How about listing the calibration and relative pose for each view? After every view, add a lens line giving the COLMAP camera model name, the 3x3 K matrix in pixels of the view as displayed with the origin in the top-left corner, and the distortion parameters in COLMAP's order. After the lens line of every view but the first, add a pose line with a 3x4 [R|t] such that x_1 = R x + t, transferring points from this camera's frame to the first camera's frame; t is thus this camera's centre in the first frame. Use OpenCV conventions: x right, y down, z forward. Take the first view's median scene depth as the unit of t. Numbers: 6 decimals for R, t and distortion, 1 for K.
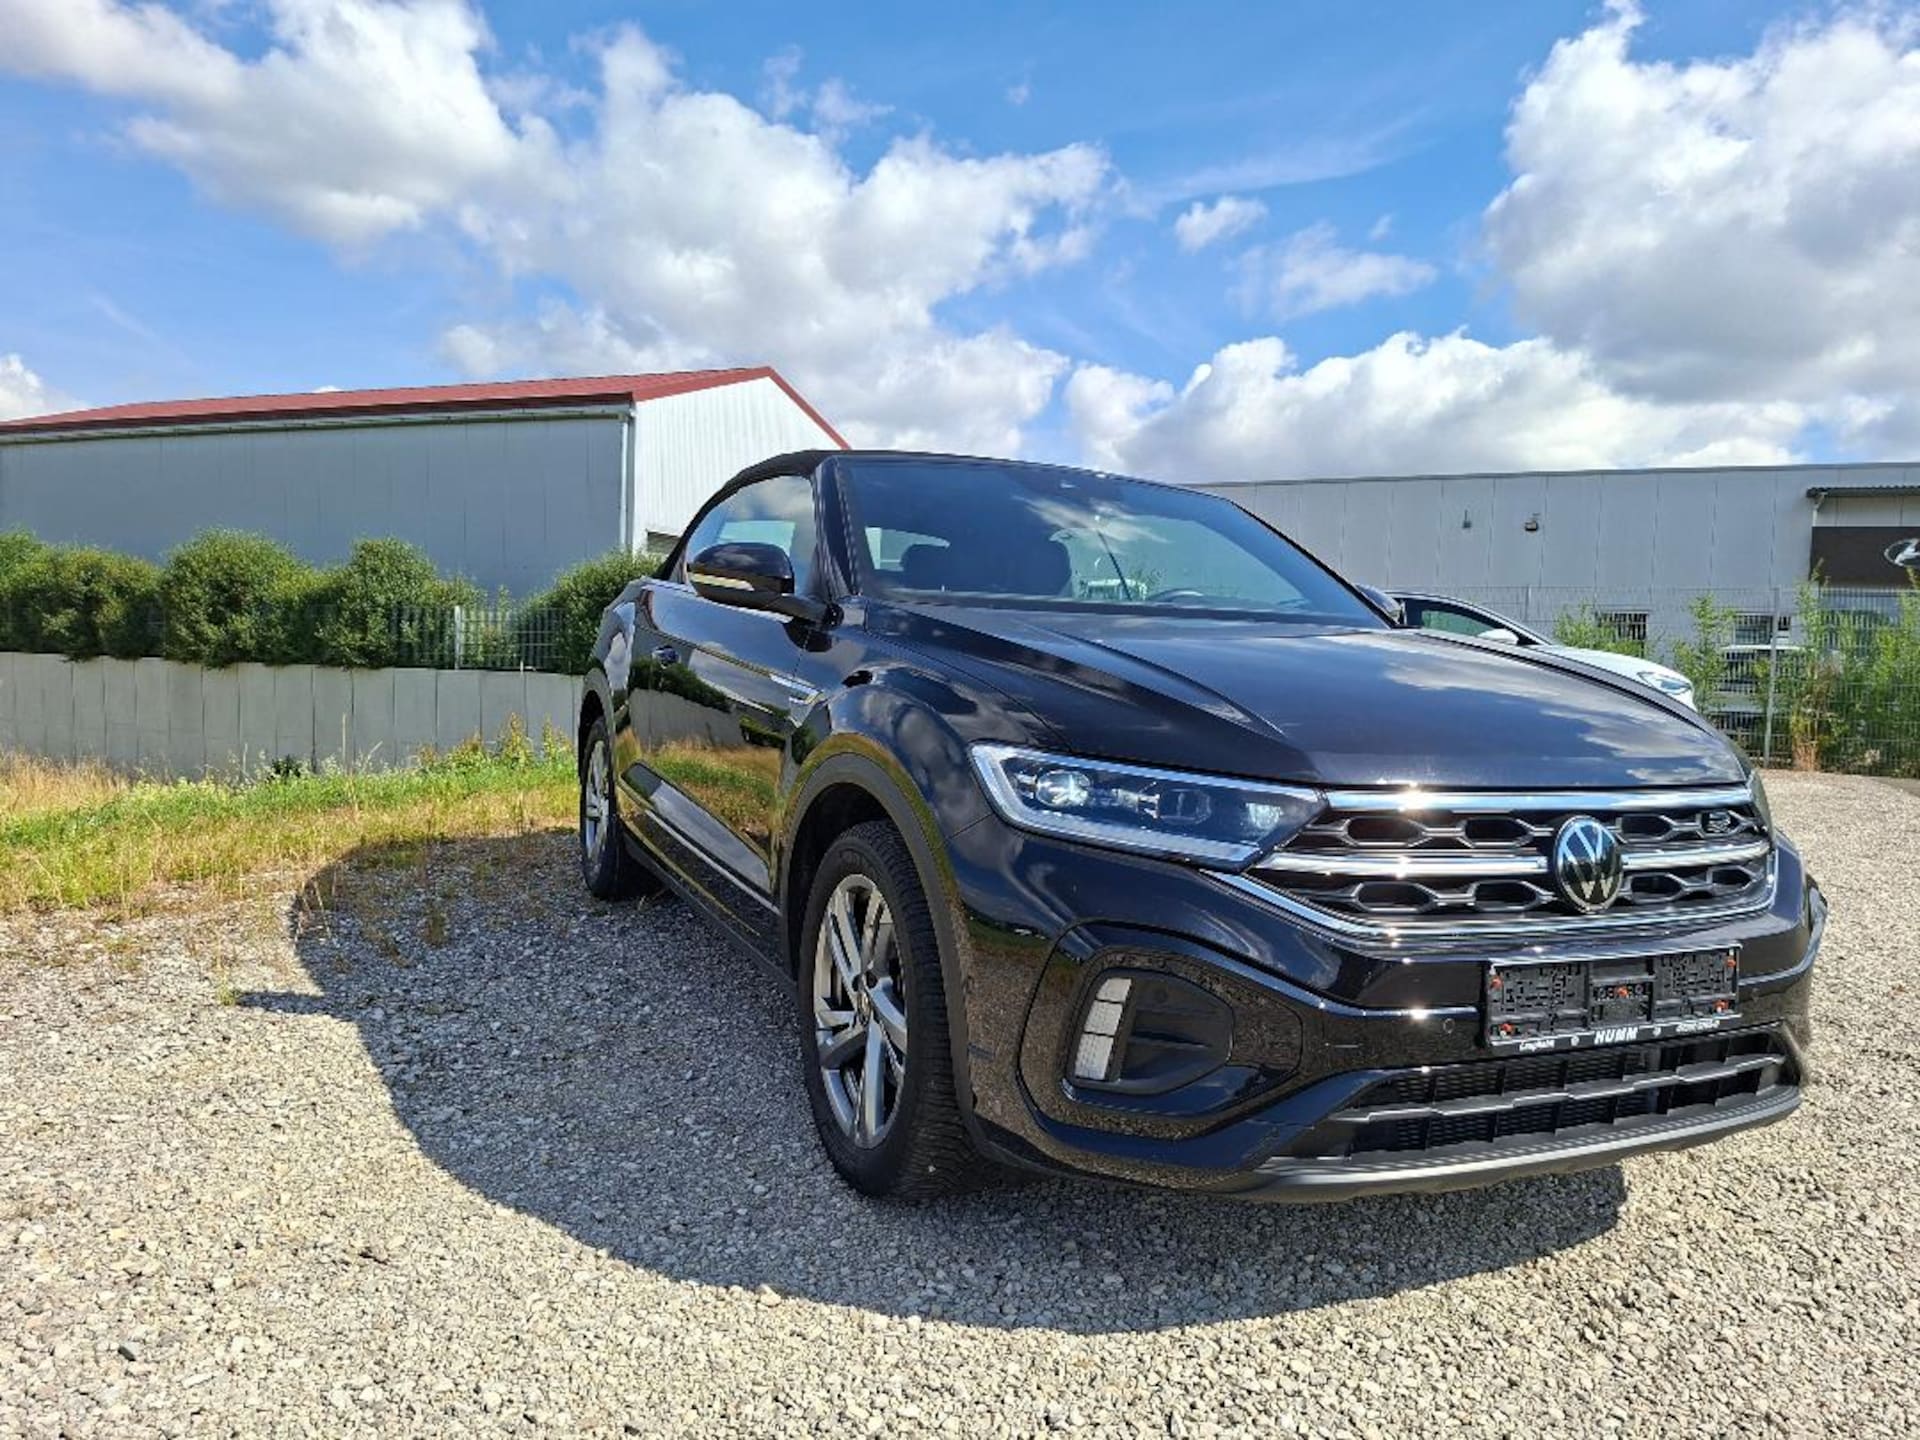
lens RADIAL K [[1336.4, 0, 970.0], [0, 1336.4, 767.8], [0, 0, 1]] dist [0.065342, -0.072805]
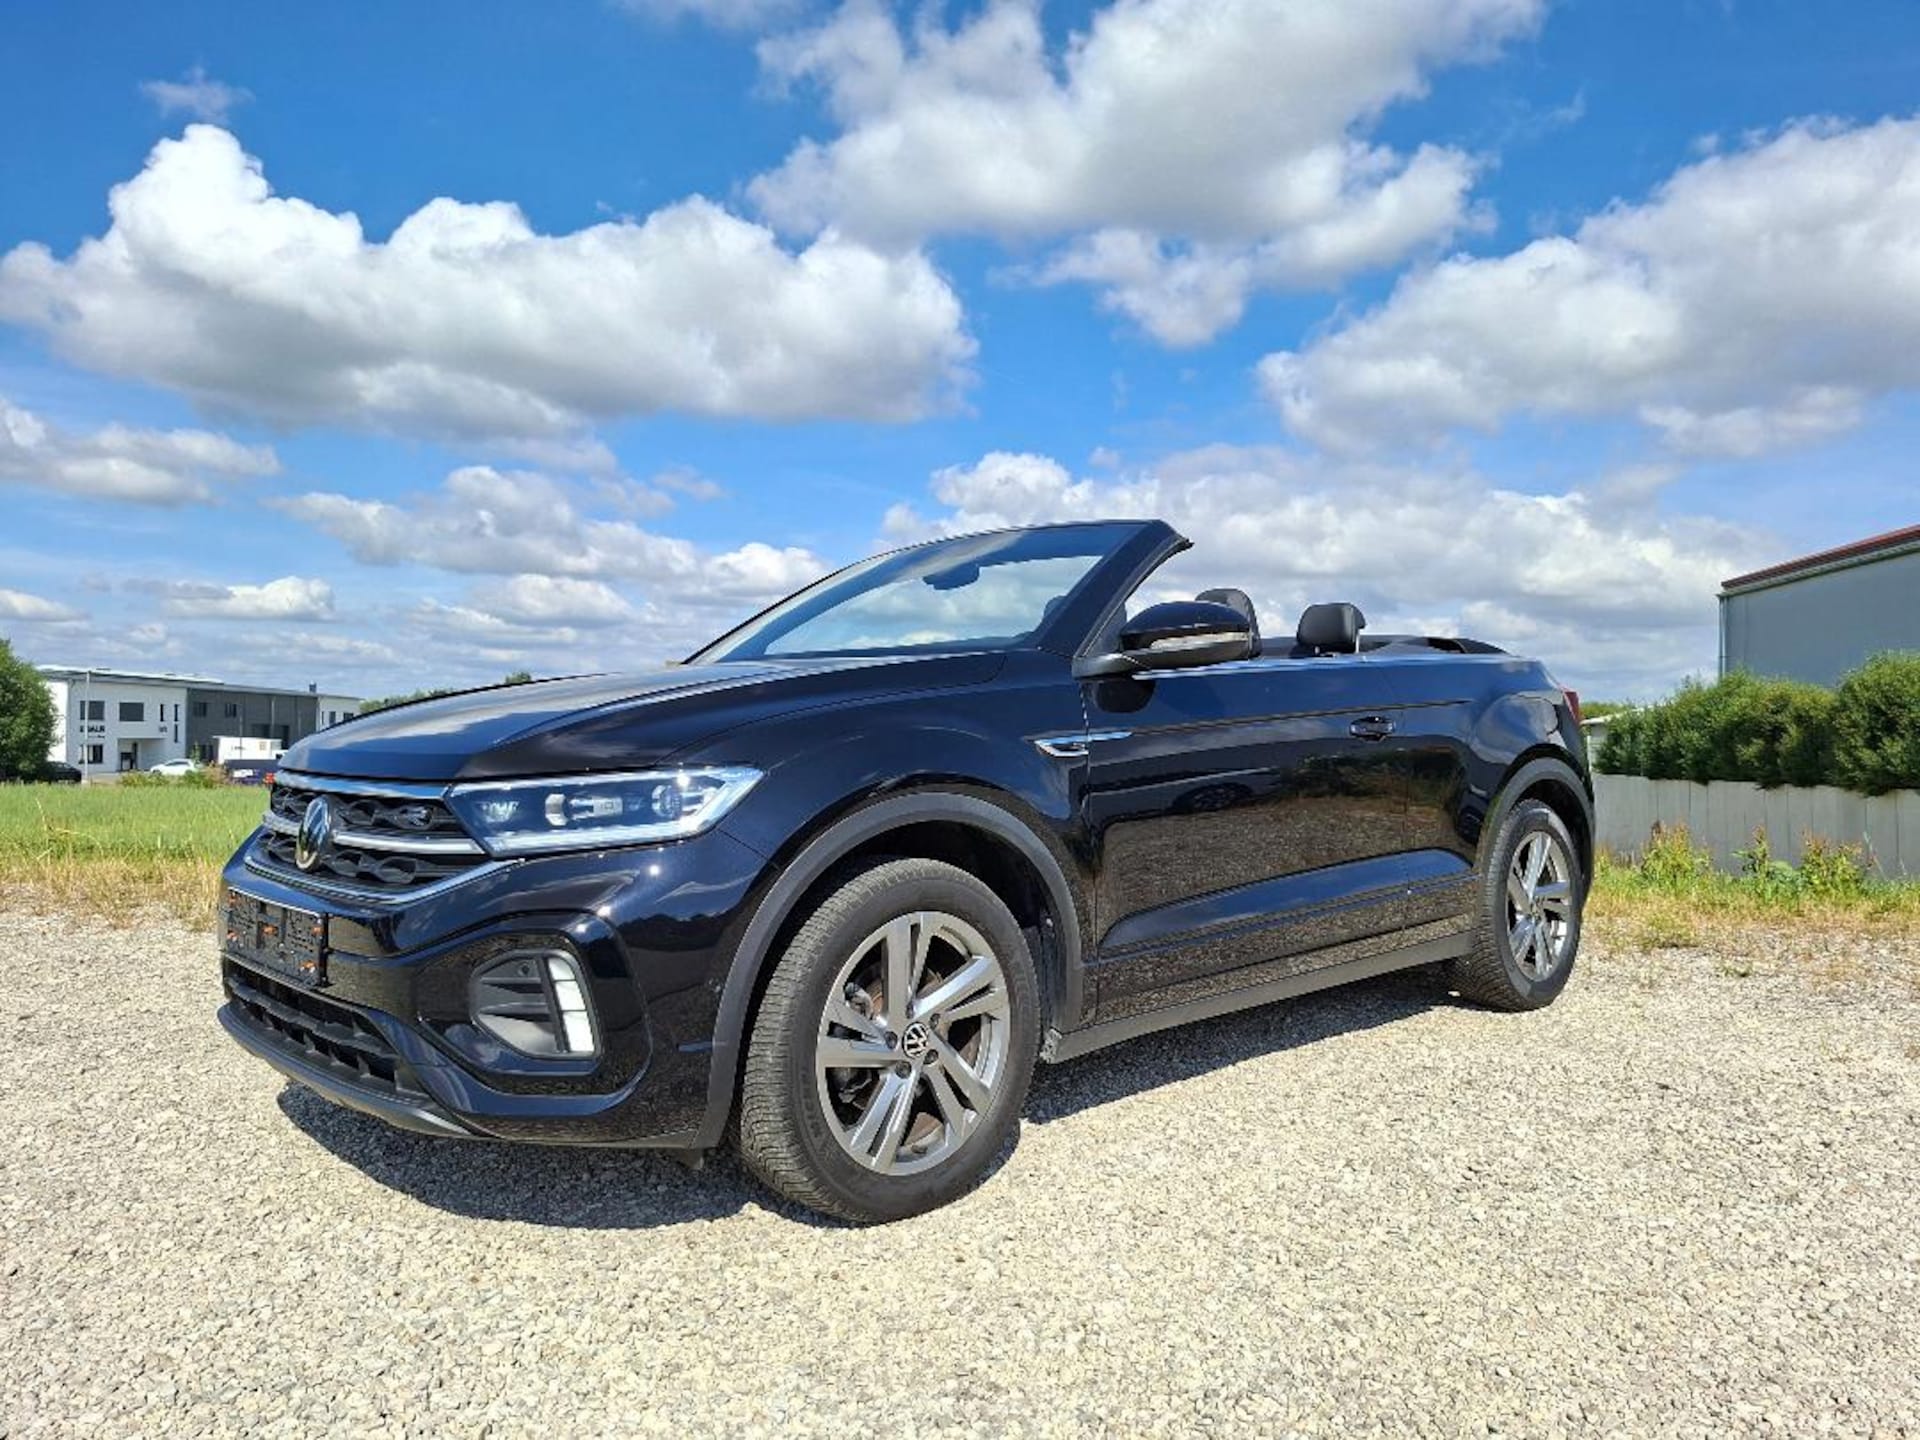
lens RADIAL K [[1336.4, 0, 978.6], [0, 1336.4, 724.7], [0, 0, 1]] dist [0.065342, -0.072805]
pose [[0.305053, -0.047870, -0.951131, 0.175907], [-0.081255, 0.993786, -0.076077, 0.001474], [0.948863, 0.100492, 0.299268, 0.113565]]
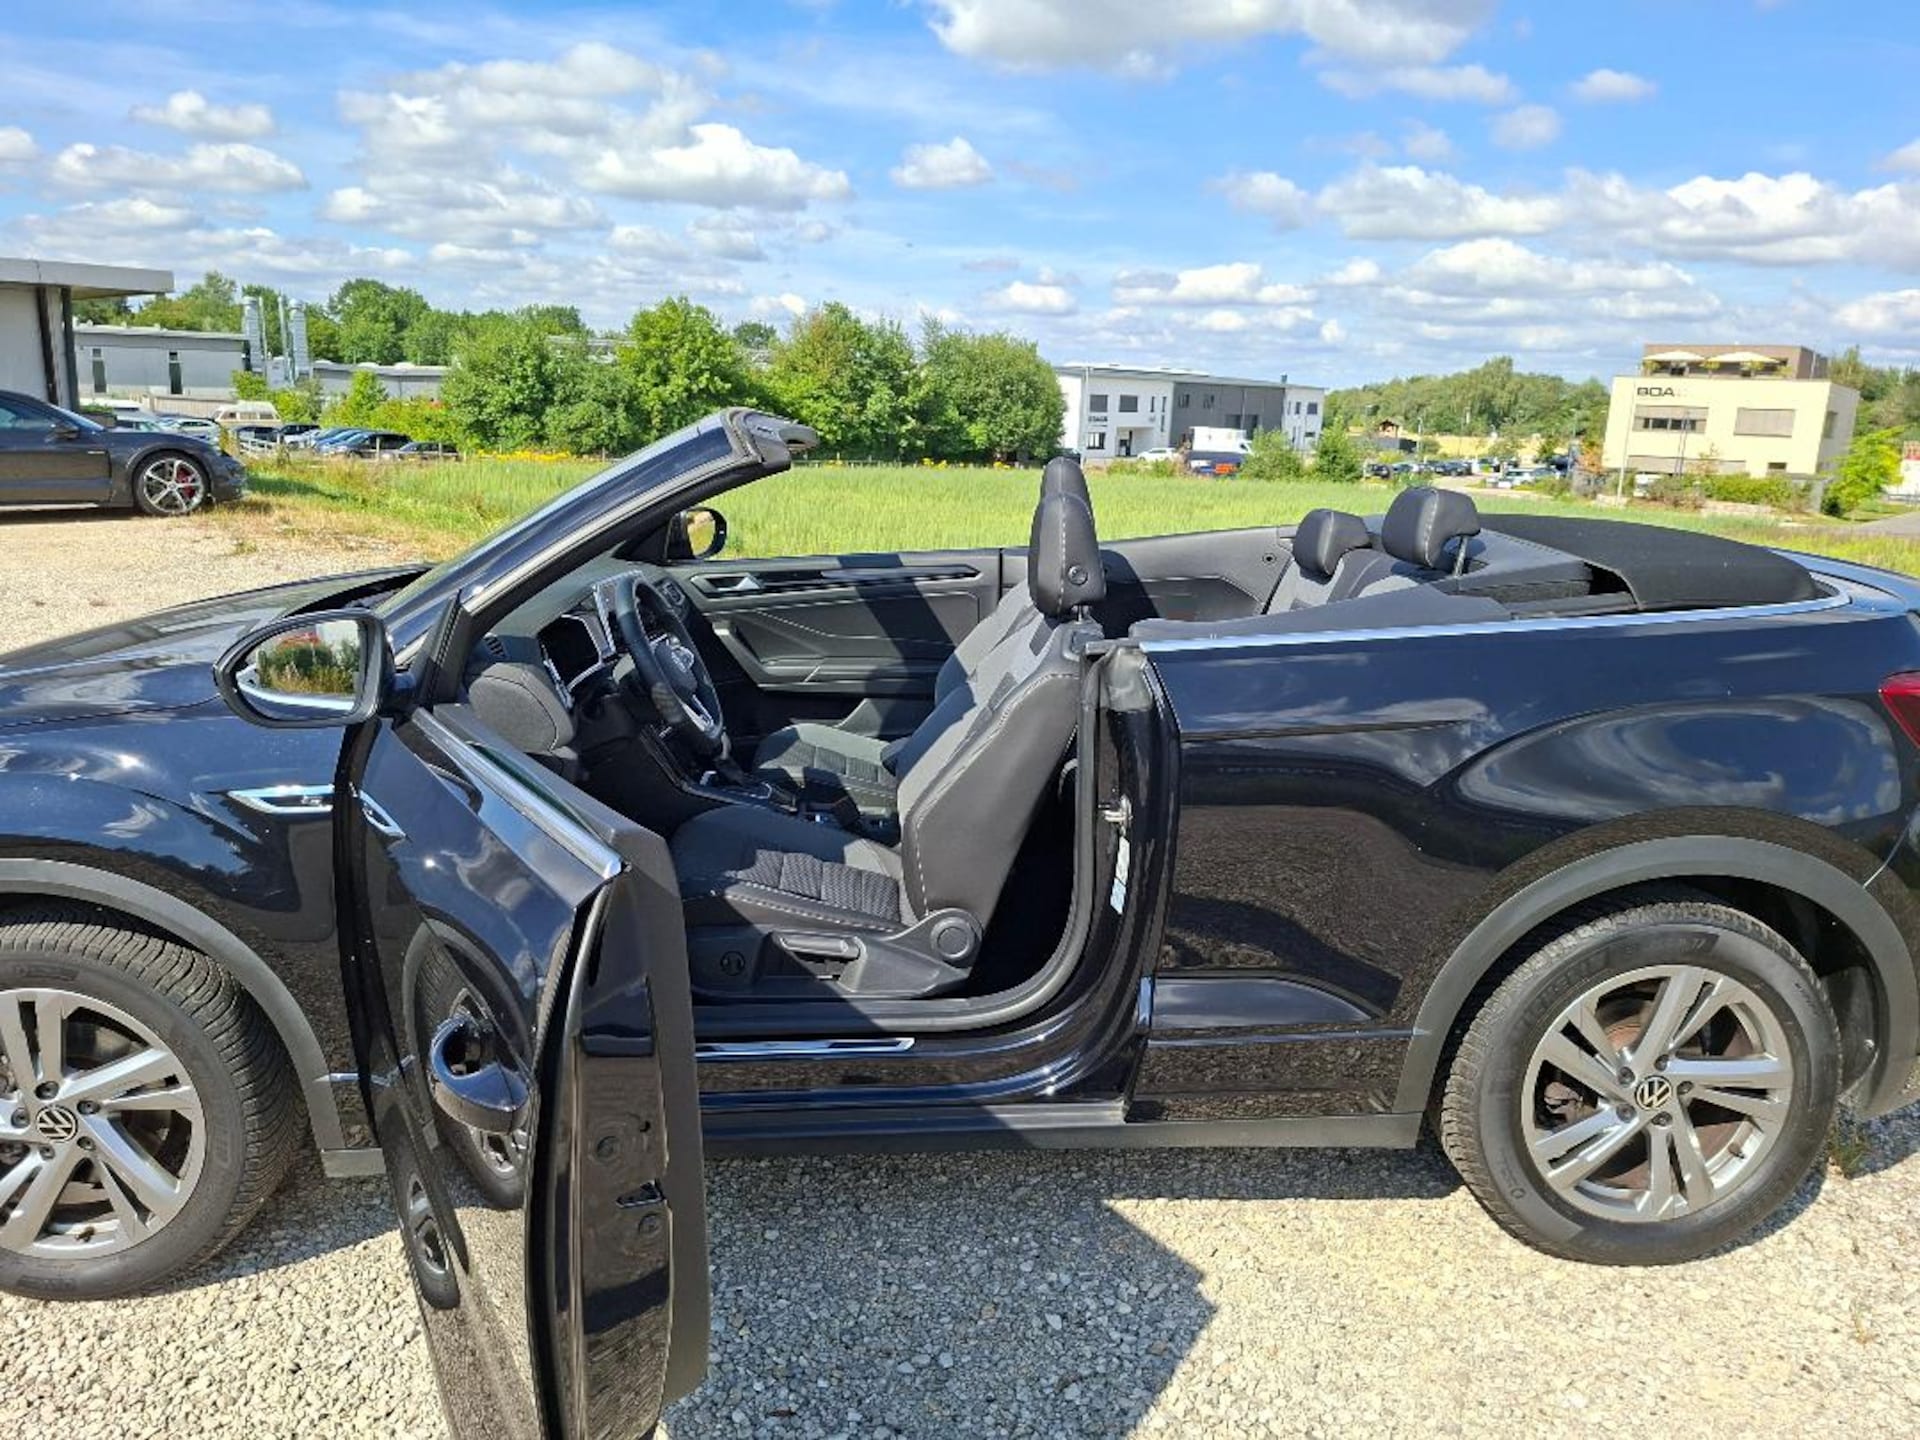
lens RADIAL K [[1318.1, 0, 939.7], [0, 1318.1, 747.3], [0, 0, 1]] dist [0.024700, -0.016849]
pose [[-0.399671, 0.179098, -0.898992, 0.120661], [-0.118837, 0.962328, 0.244548, -0.039369], [0.908923, 0.204572, -0.363331, 0.236882]]
